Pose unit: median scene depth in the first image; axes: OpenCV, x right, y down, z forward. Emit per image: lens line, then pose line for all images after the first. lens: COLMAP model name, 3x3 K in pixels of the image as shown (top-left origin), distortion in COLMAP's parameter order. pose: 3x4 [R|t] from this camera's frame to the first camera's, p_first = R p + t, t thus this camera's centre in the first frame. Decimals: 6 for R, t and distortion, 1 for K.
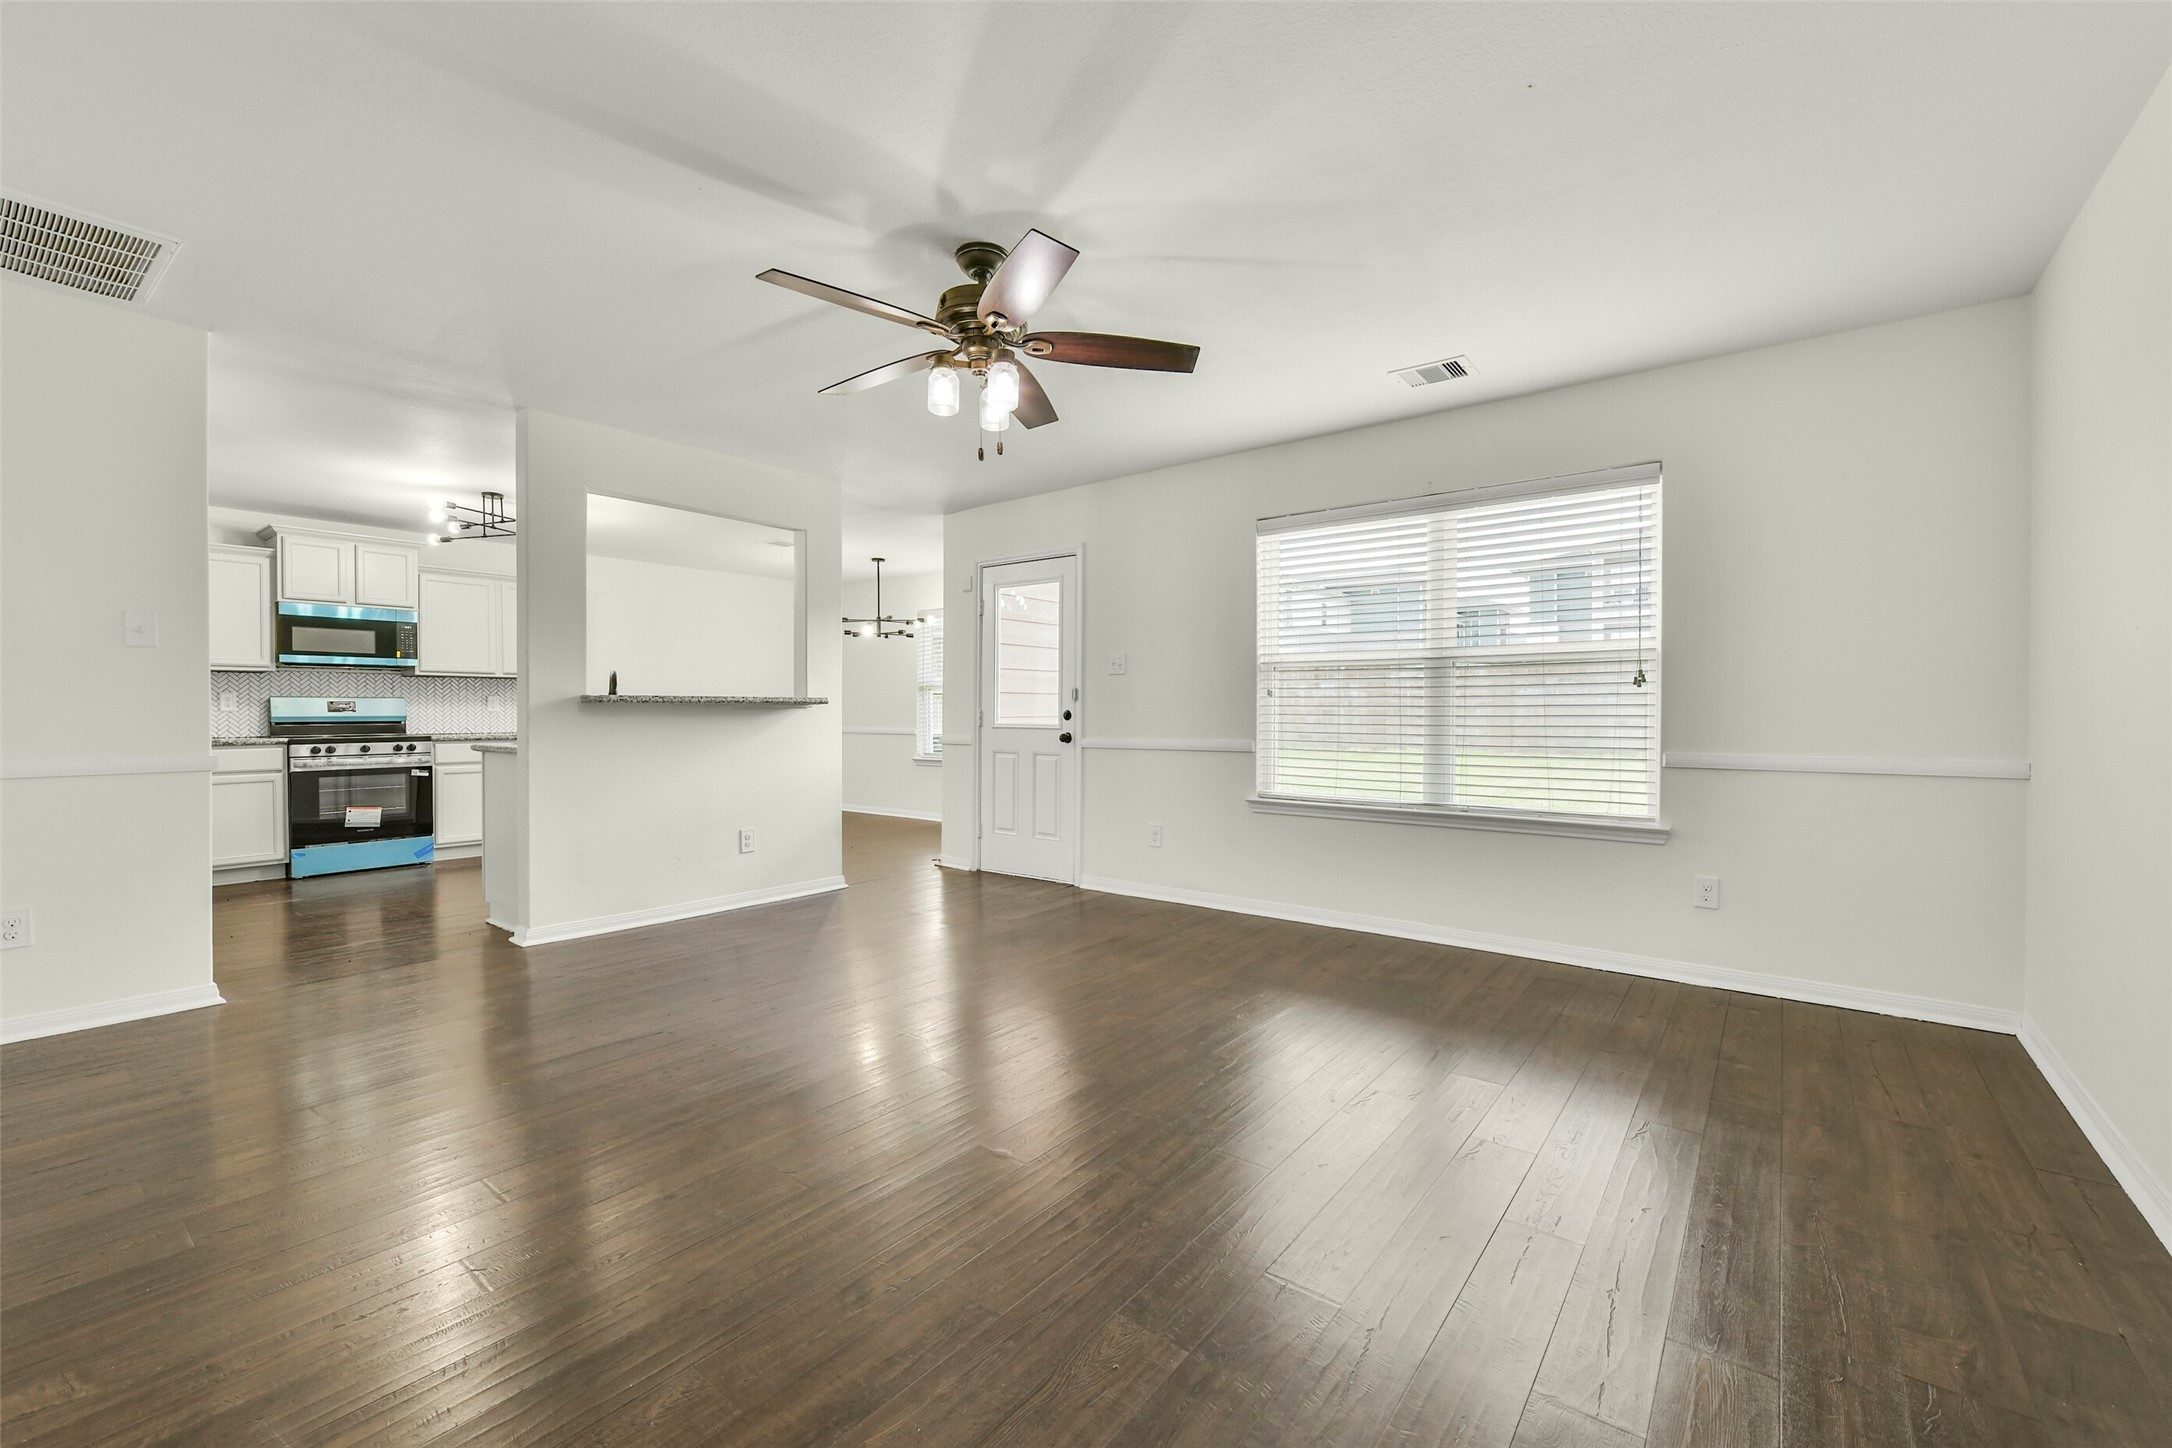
lens RADIAL K [[885.5, 0, 1090.1], [0, 885.5, 720.1], [0, 0, 1]] dist [0.002390, -0.001588]
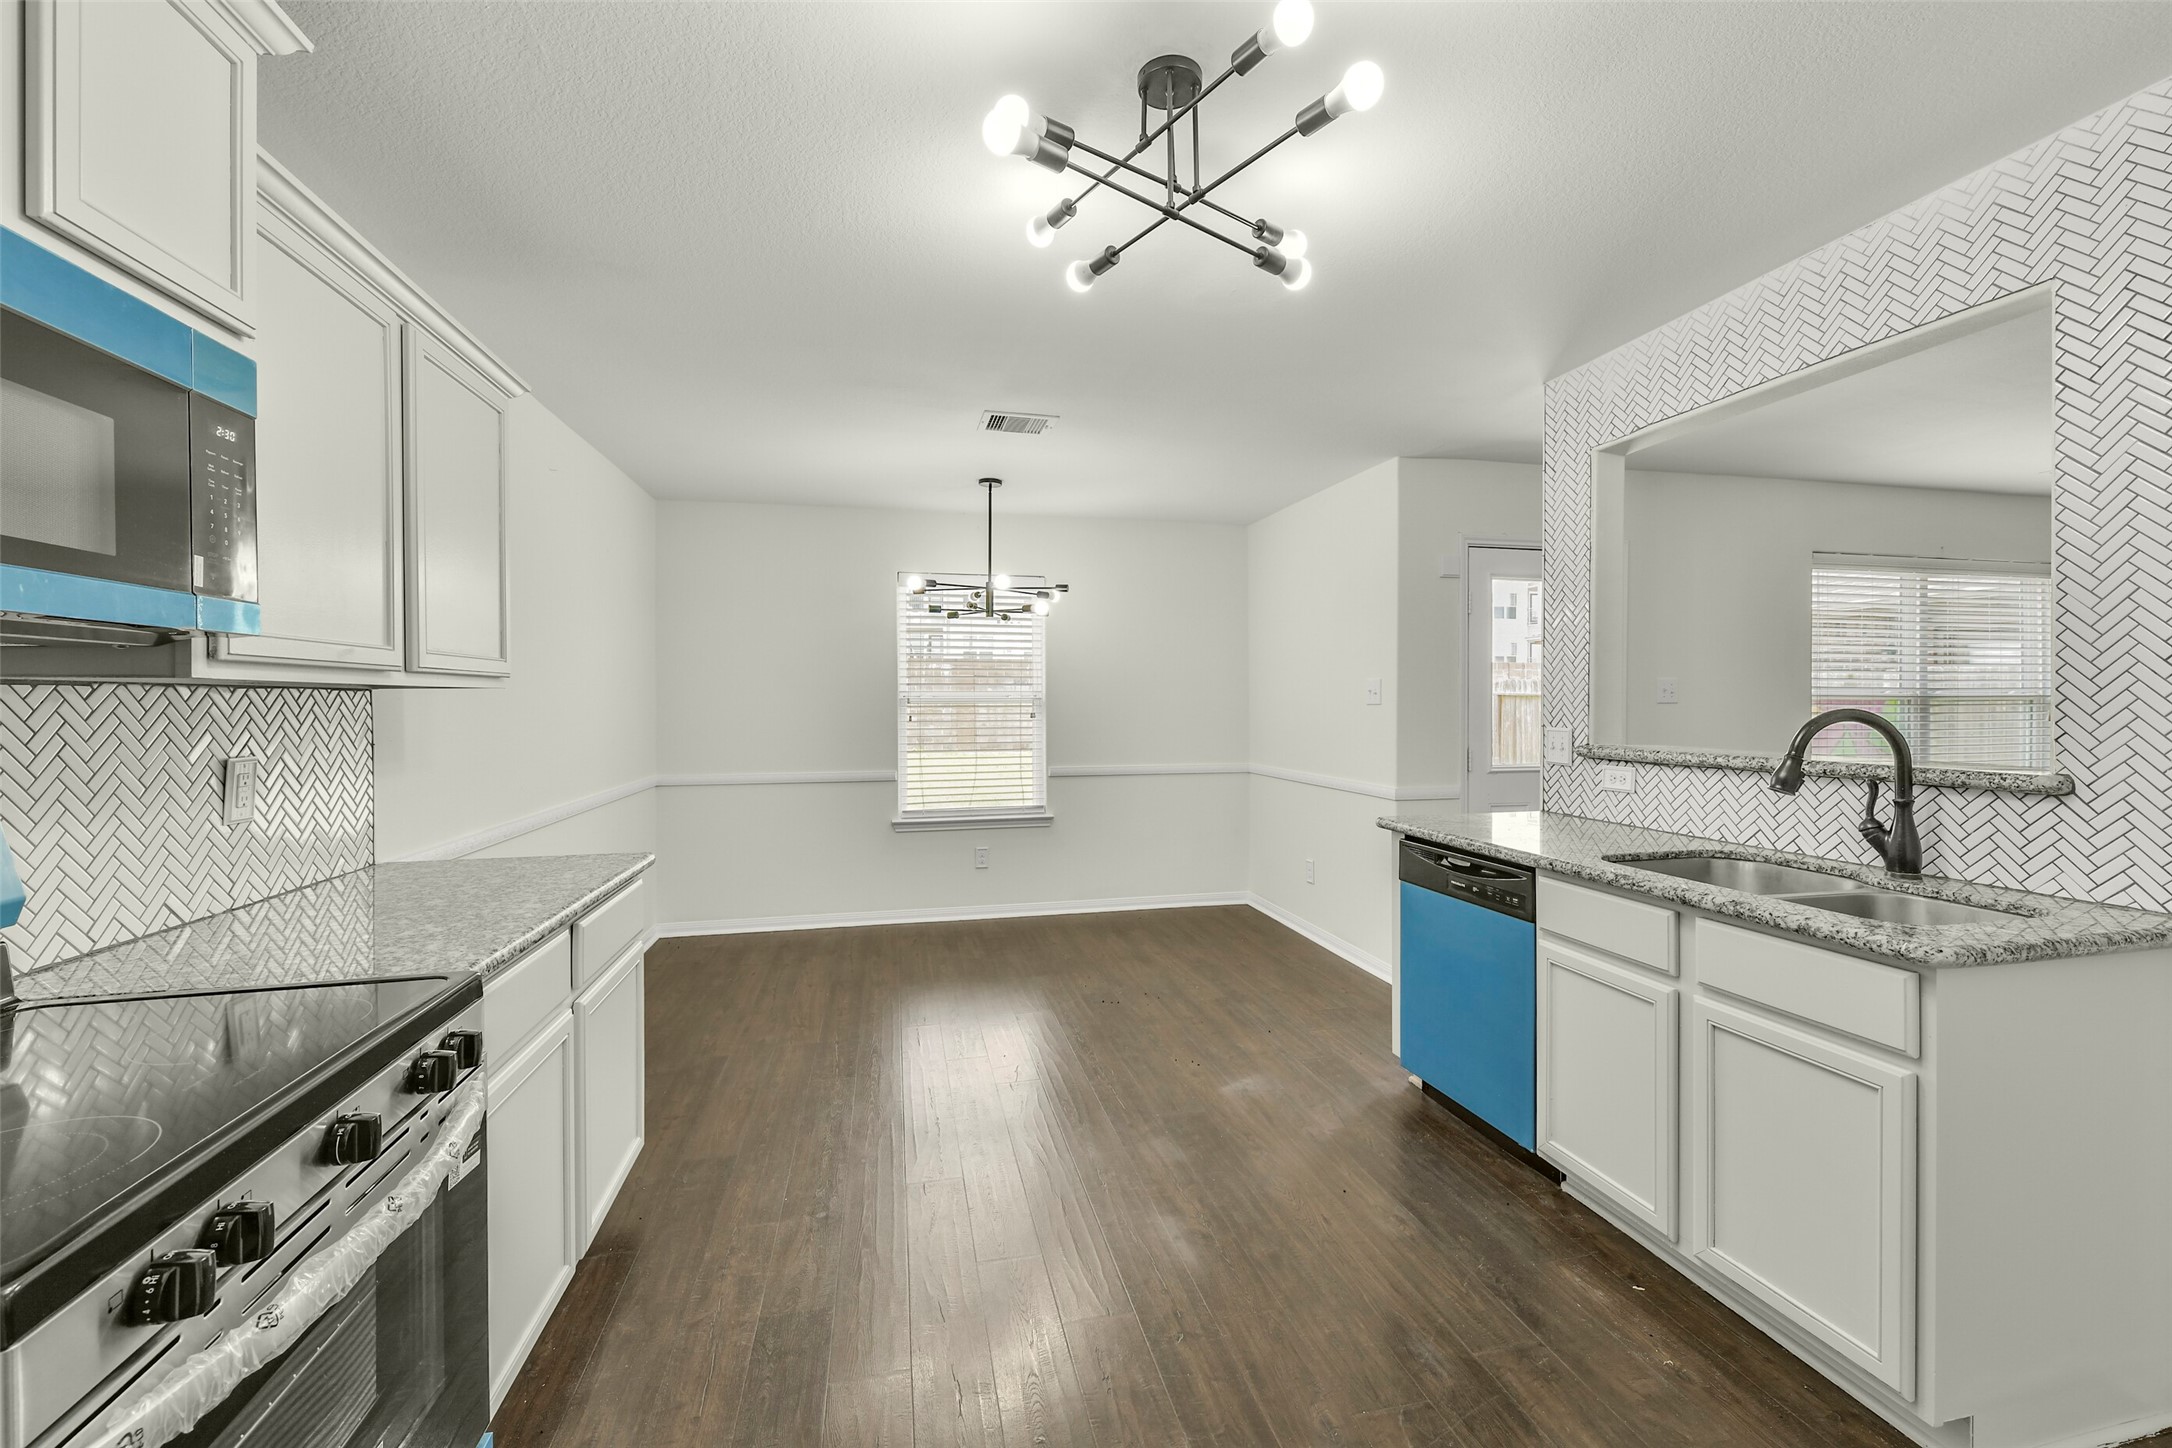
lens RADIAL K [[885.5, 0, 1096.6], [0, 885.5, 705.0], [0, 0, 1]] dist [0.002390, -0.001588]
pose [[0.625143, -0.005843, 0.780488, -0.796189], [0.010483, 0.999945, -0.000911, -0.043964], [-0.780440, 0.008751, 0.625170, 0.731467]]
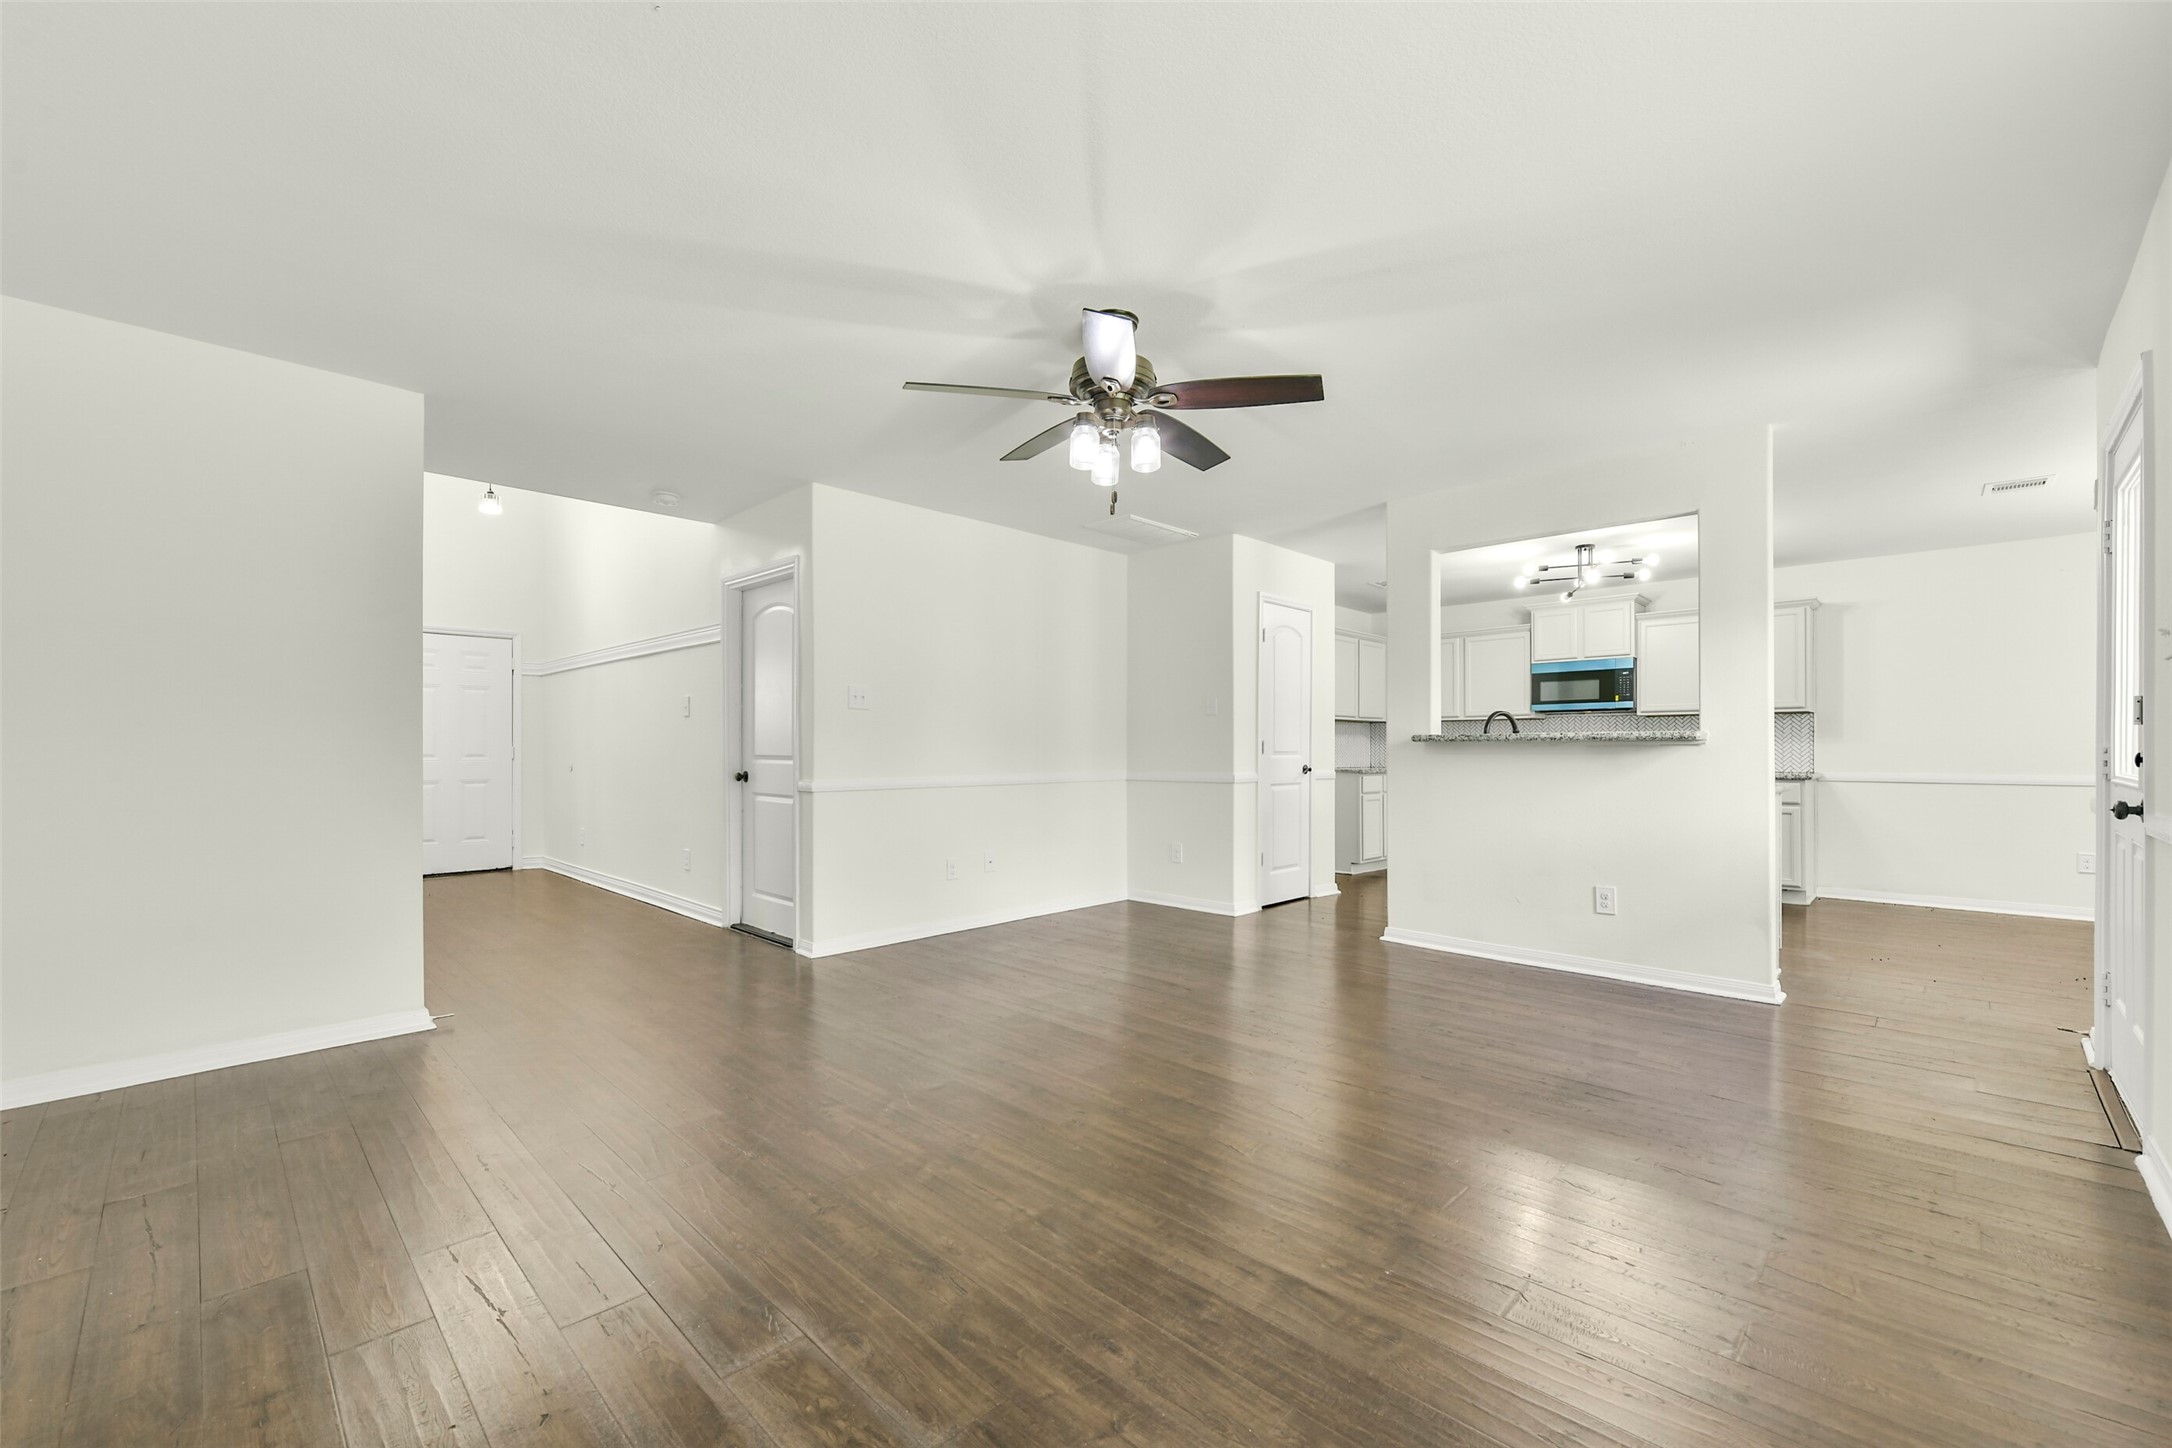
lens RADIAL K [[885.5, 0, 1084.1], [0, 885.5, 743.4], [0, 0, 1]] dist [0.002390, -0.001588]
pose [[-0.119683, -0.008577, -0.992775, 0.397236], [-0.010144, 0.999921, -0.007416, -0.002534], [0.992760, 0.009183, -0.119760, 0.464479]]
